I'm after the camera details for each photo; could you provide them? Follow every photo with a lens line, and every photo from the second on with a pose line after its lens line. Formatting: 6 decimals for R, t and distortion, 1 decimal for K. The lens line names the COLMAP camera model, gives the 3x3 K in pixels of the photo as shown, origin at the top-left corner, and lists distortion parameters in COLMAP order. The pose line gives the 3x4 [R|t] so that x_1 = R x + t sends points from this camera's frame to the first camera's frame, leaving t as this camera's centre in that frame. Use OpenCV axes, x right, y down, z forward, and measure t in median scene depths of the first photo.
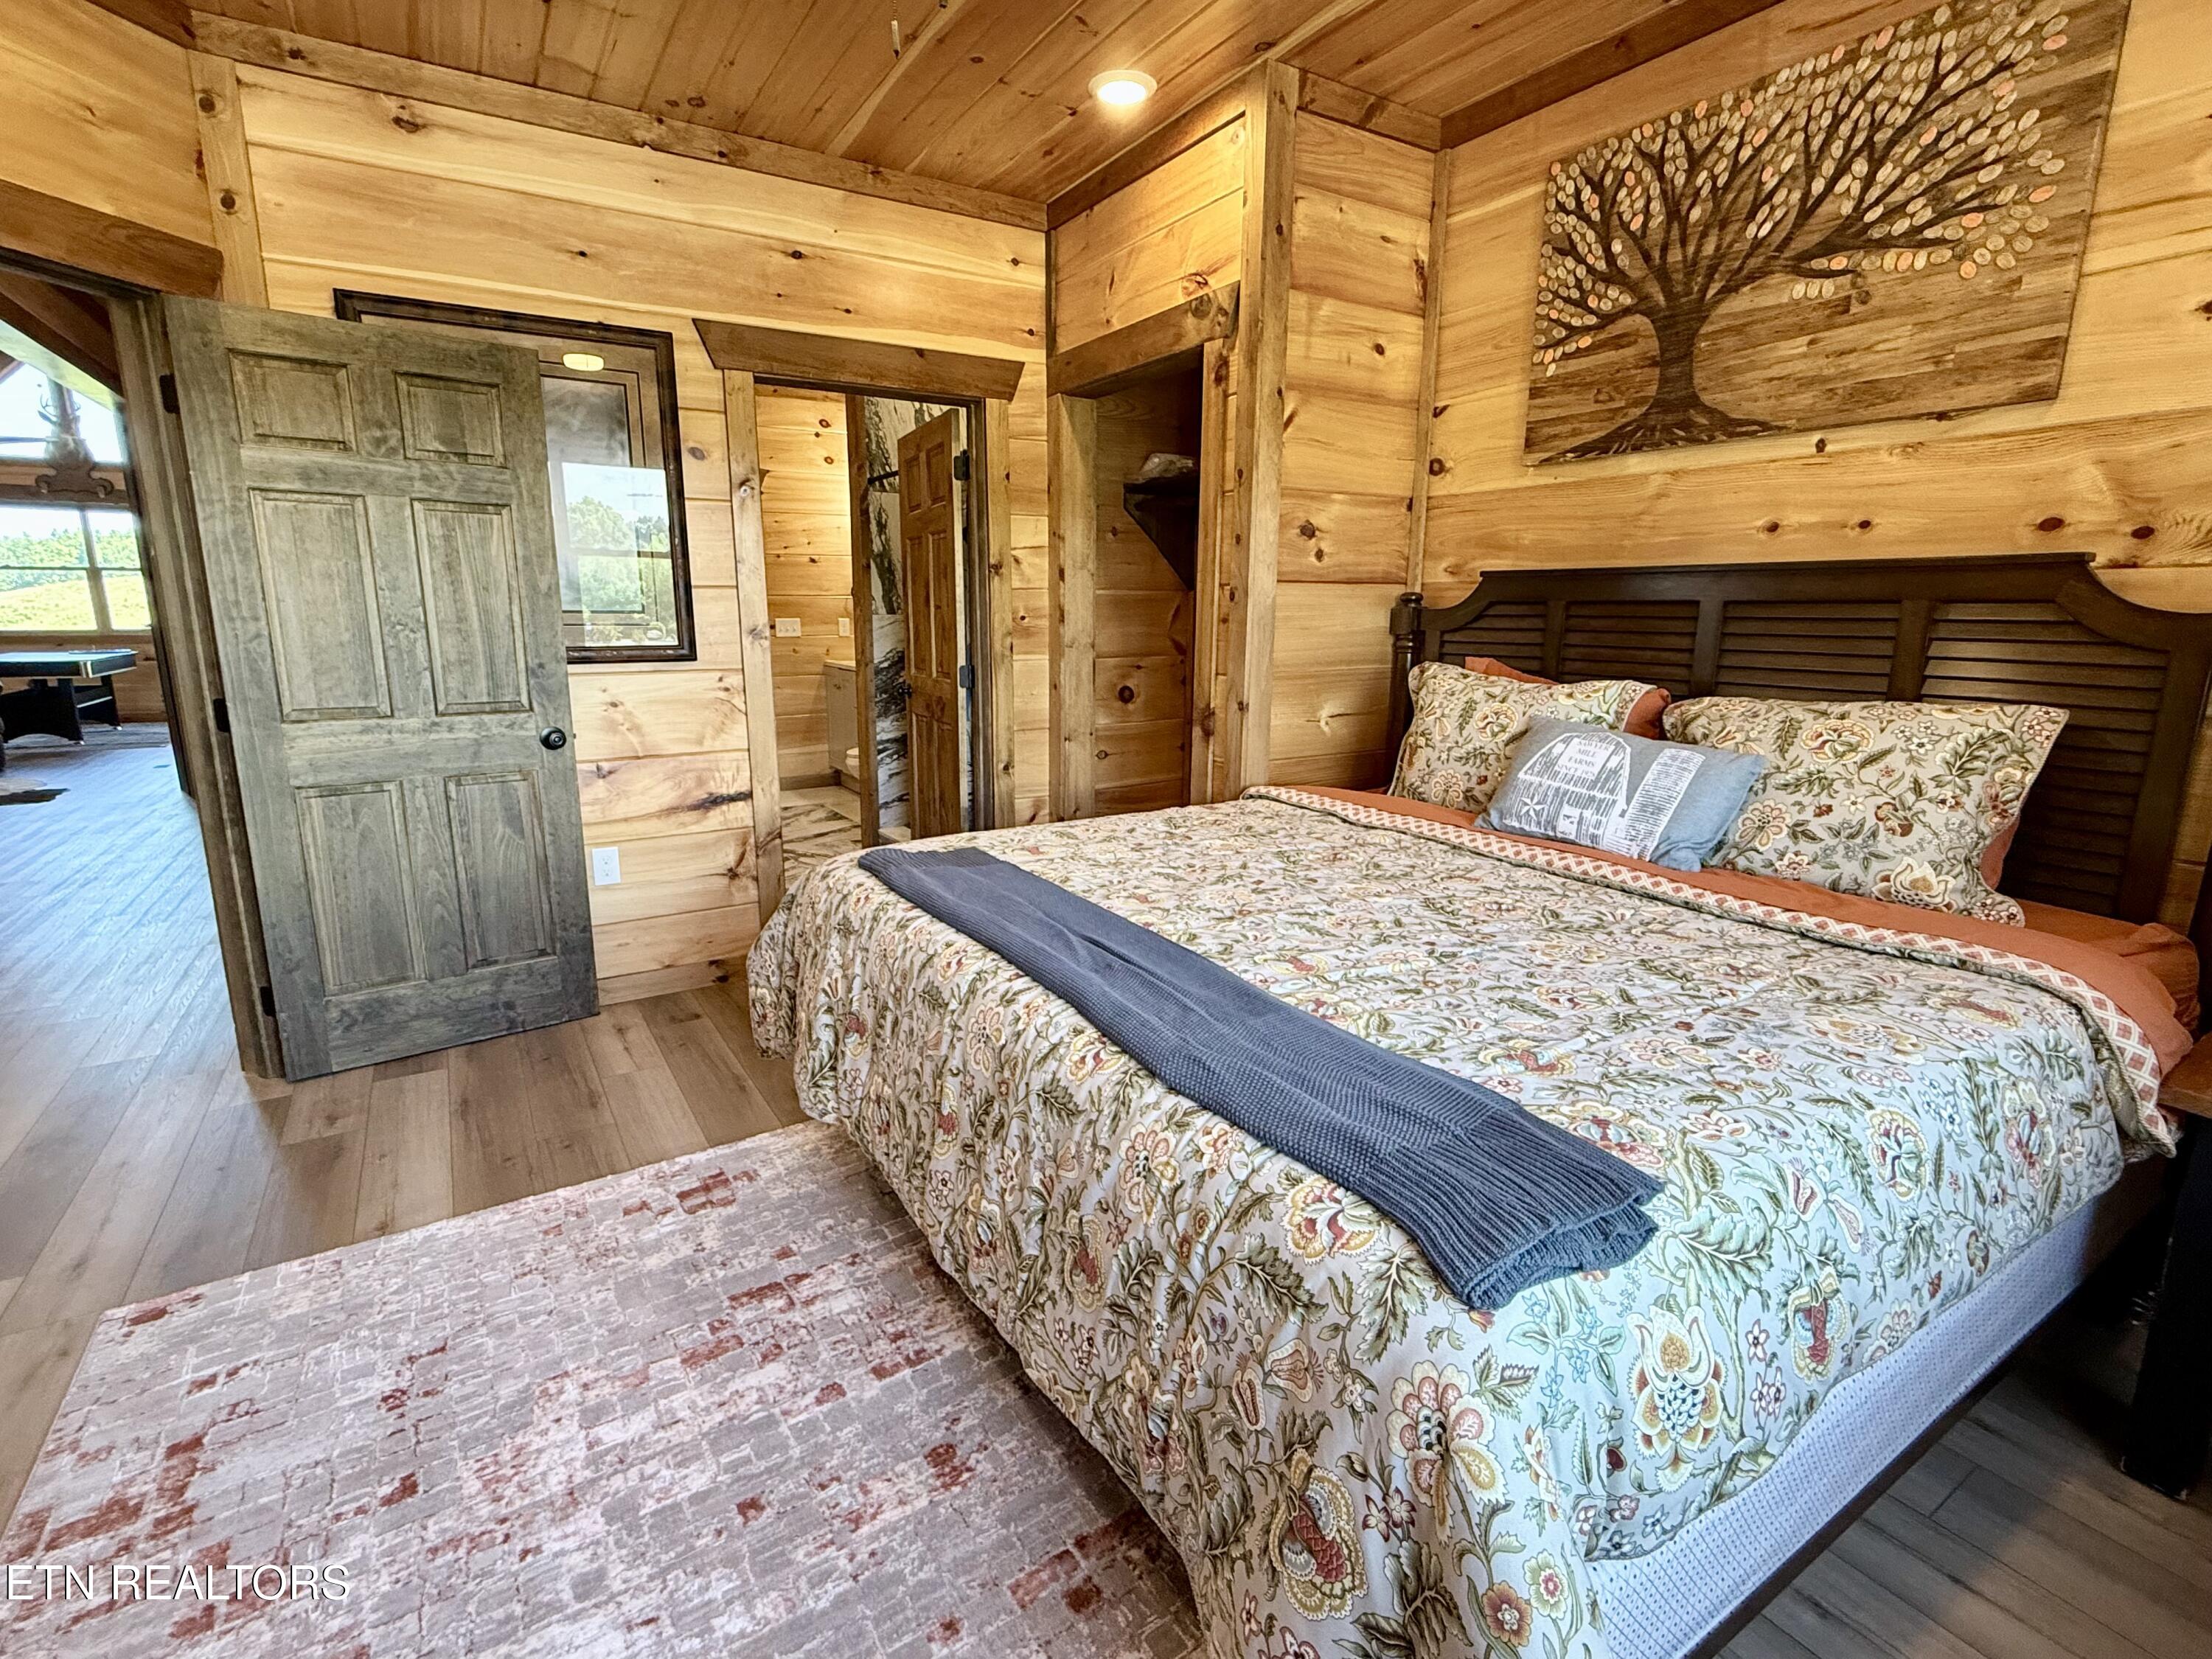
lens RADIAL K [[1035.1, 0, 1095.9], [0, 1035.1, 825.0], [0, 0, 1]] dist [0.001204, 0.000052]
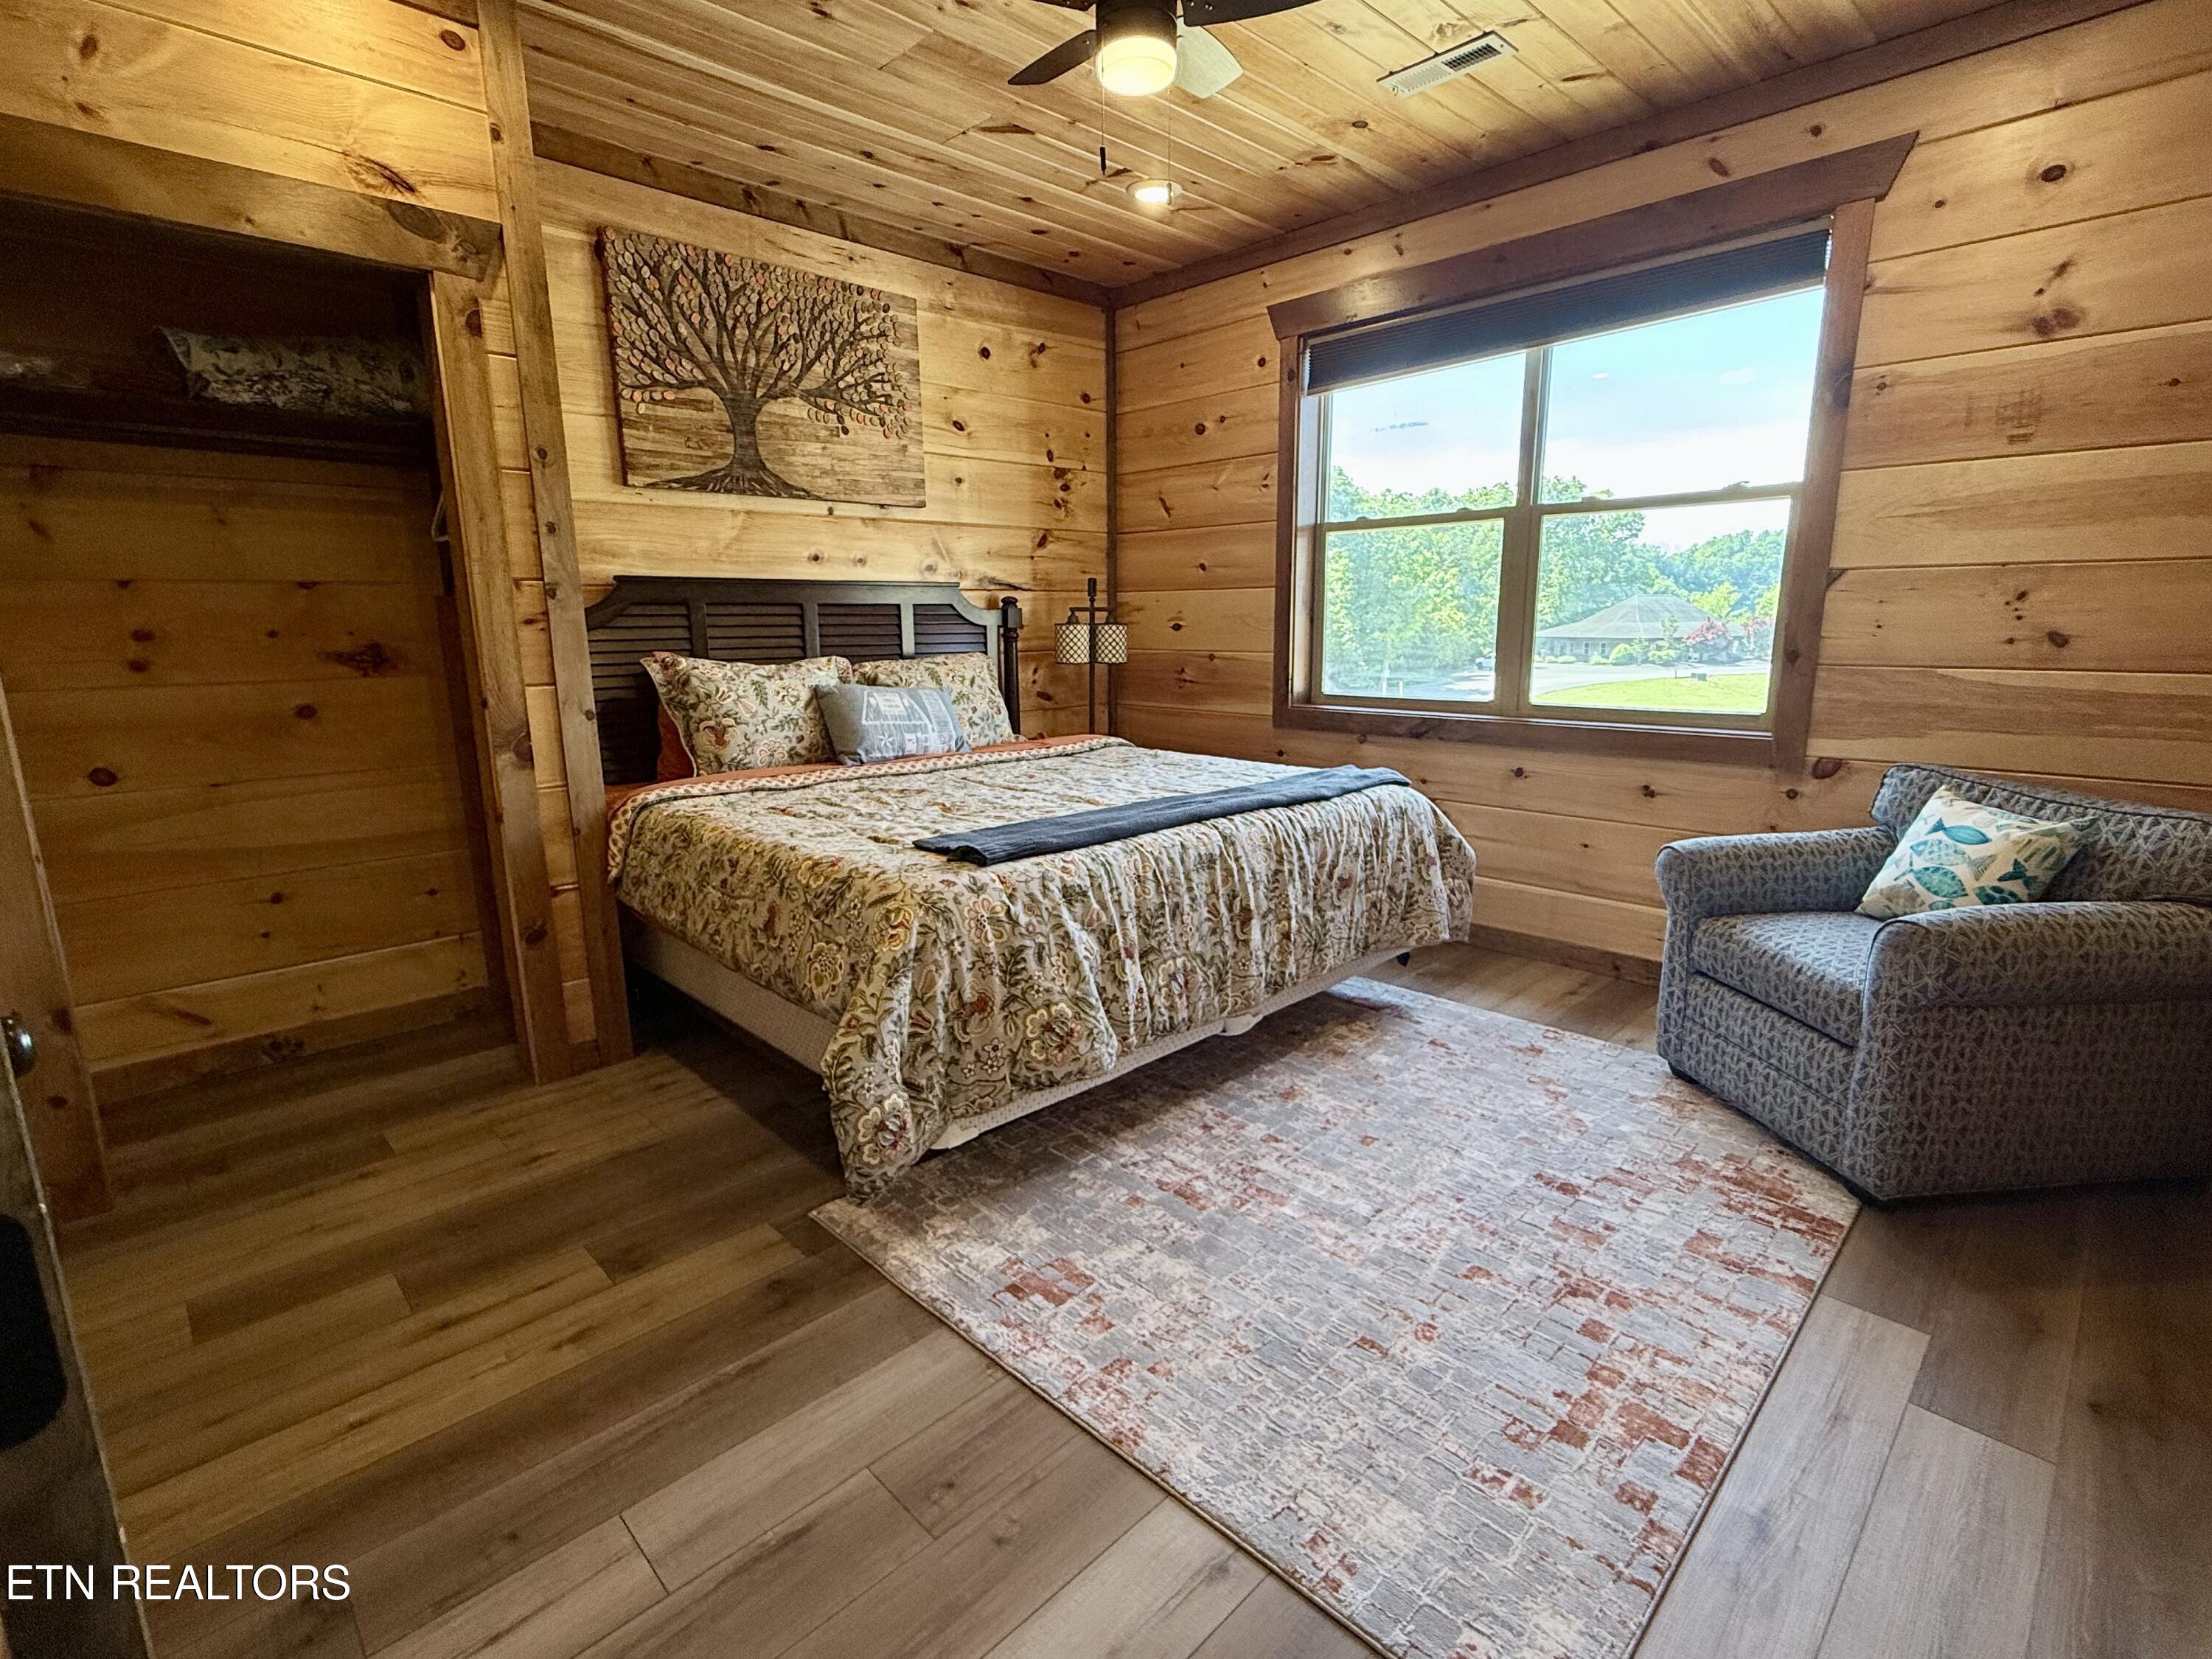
lens RADIAL K [[1035.1, 0, 1116.3], [0, 1035.1, 822.6], [0, 0, 1]] dist [0.001204, 0.000052]
pose [[-0.209943, -0.188136, 0.959442, -1.036176], [0.213114, 0.948911, 0.232704, -0.171494], [-0.954205, 0.253325, -0.159123, 0.907136]]
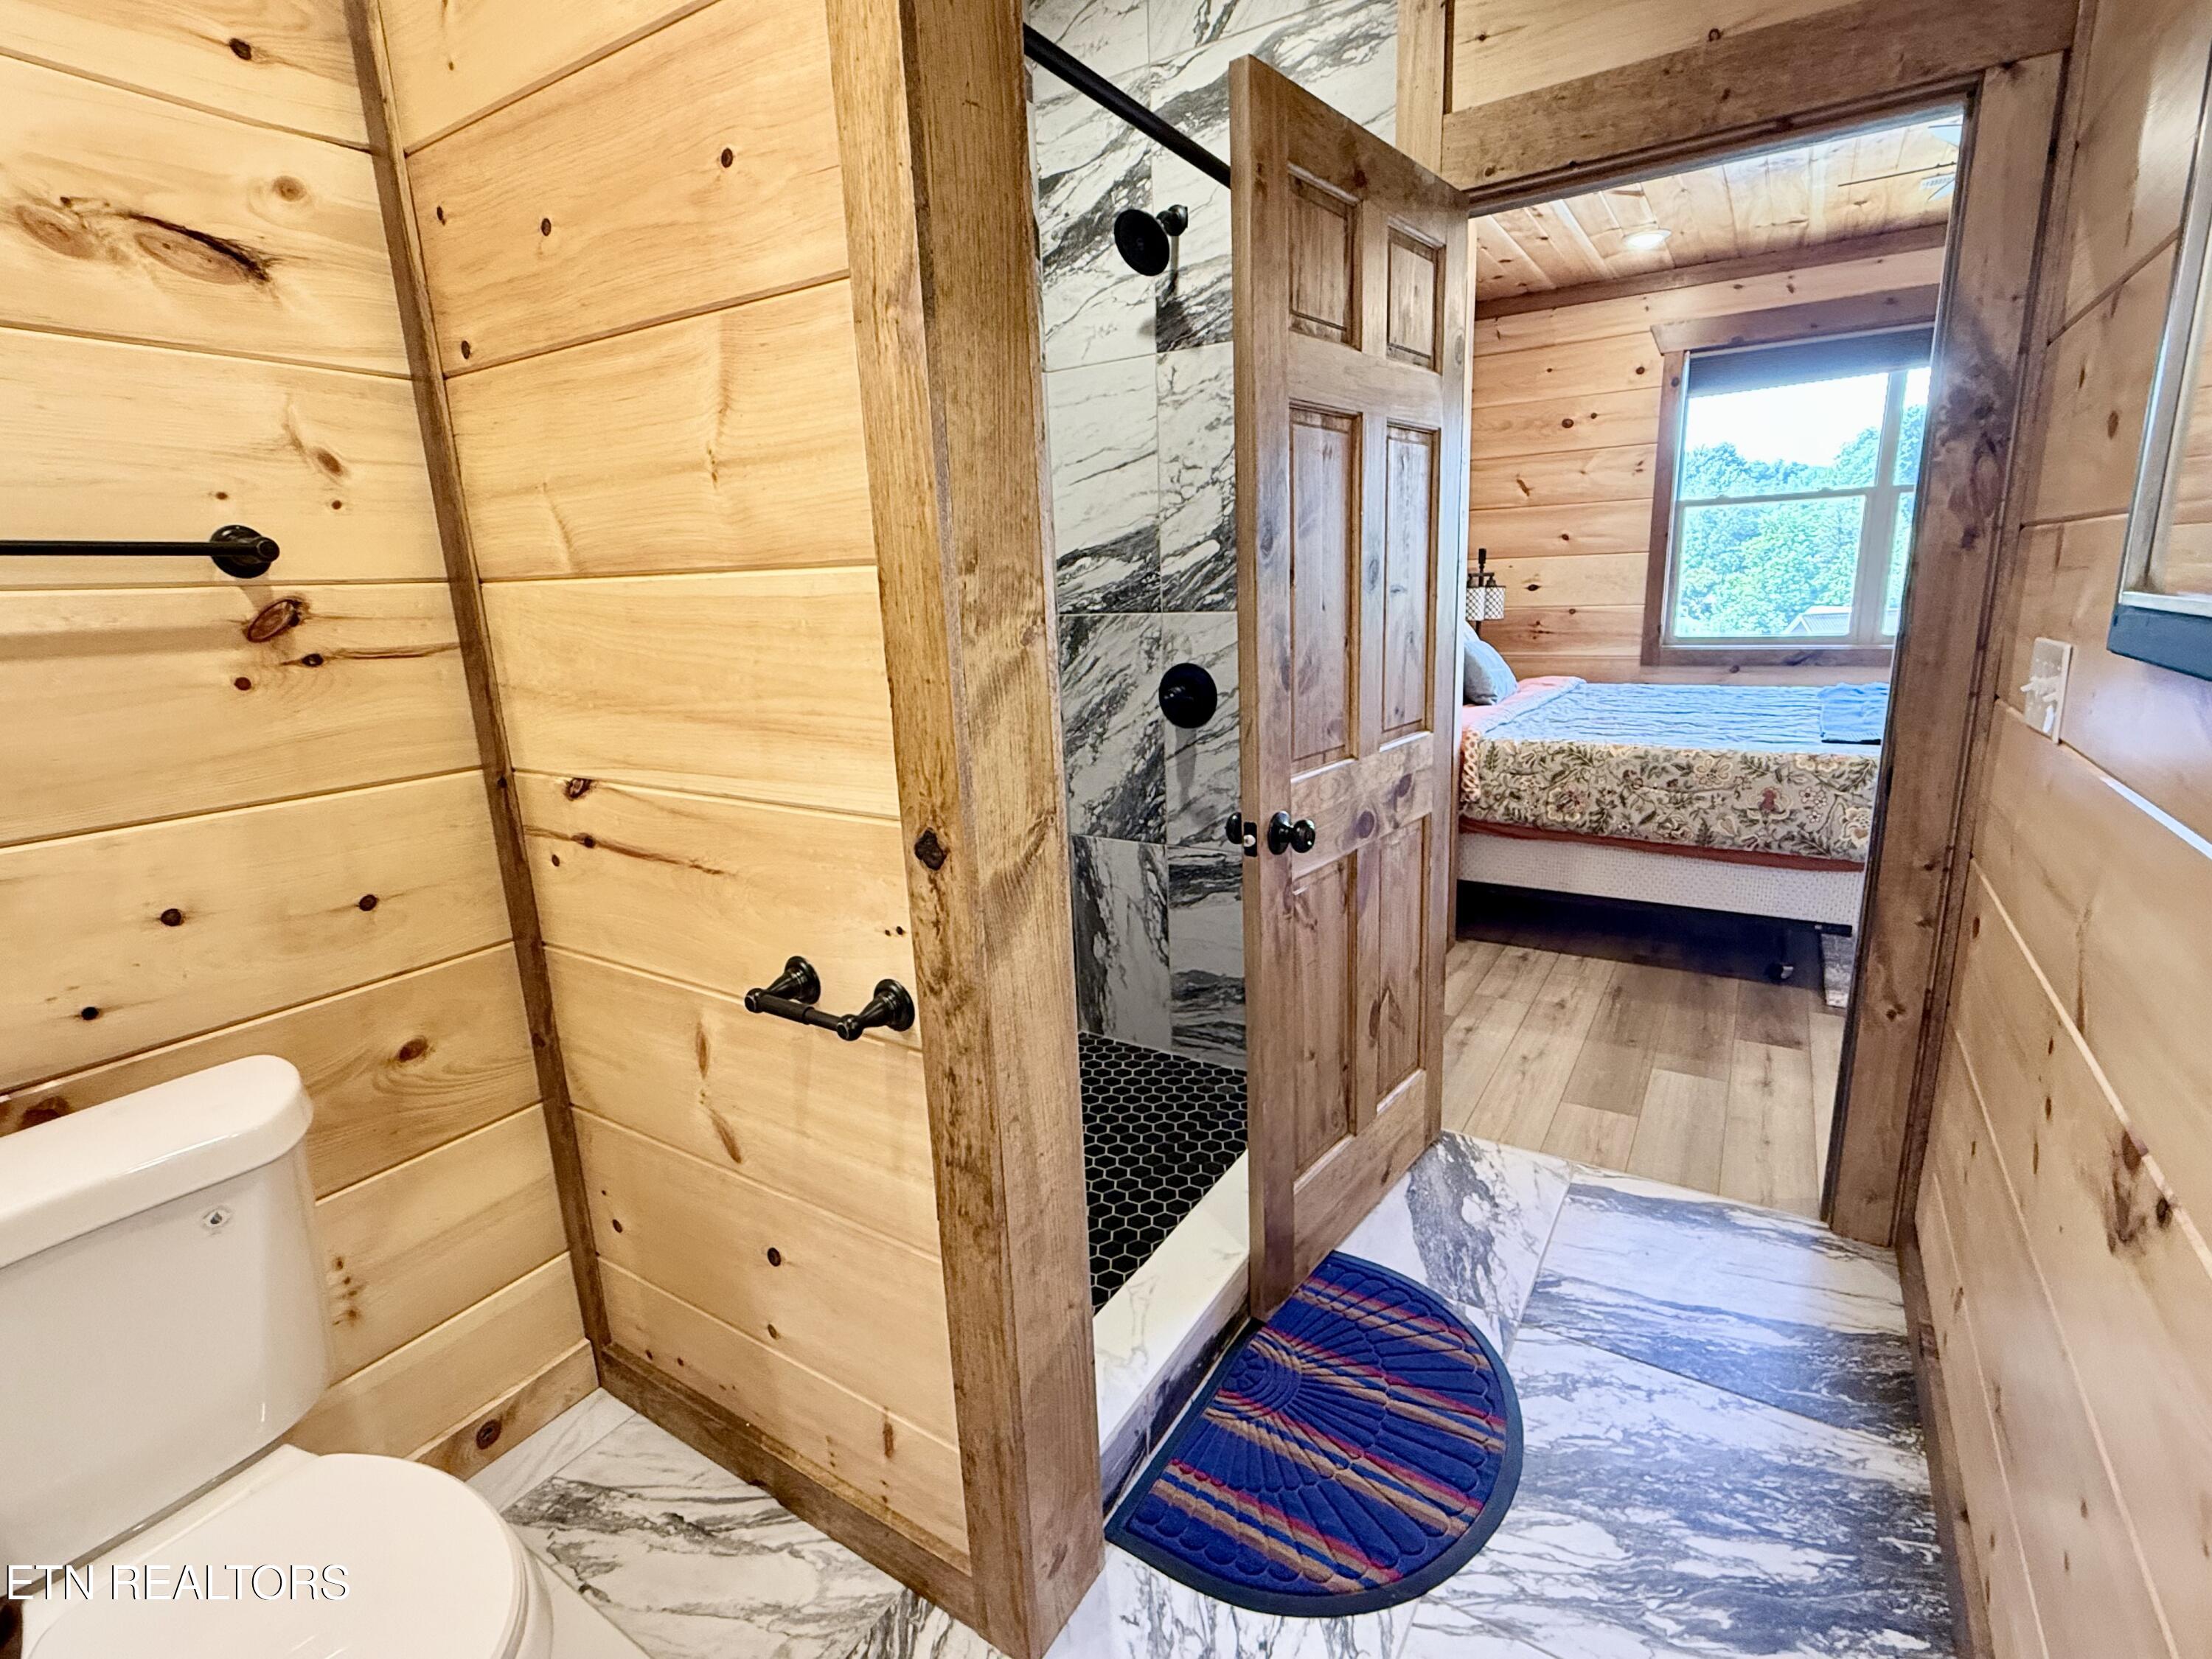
lens RADIAL K [[1035.1, 0, 1102.7], [0, 1035.1, 826.7], [0, 0, 1]] dist [0.001204, 0.000052]
pose [[-0.419358, -0.191901, 0.887306, -0.898915], [0.226104, 0.924523, 0.306812, -0.503496], [-0.879213, 0.329288, -0.344317, 2.326912]]
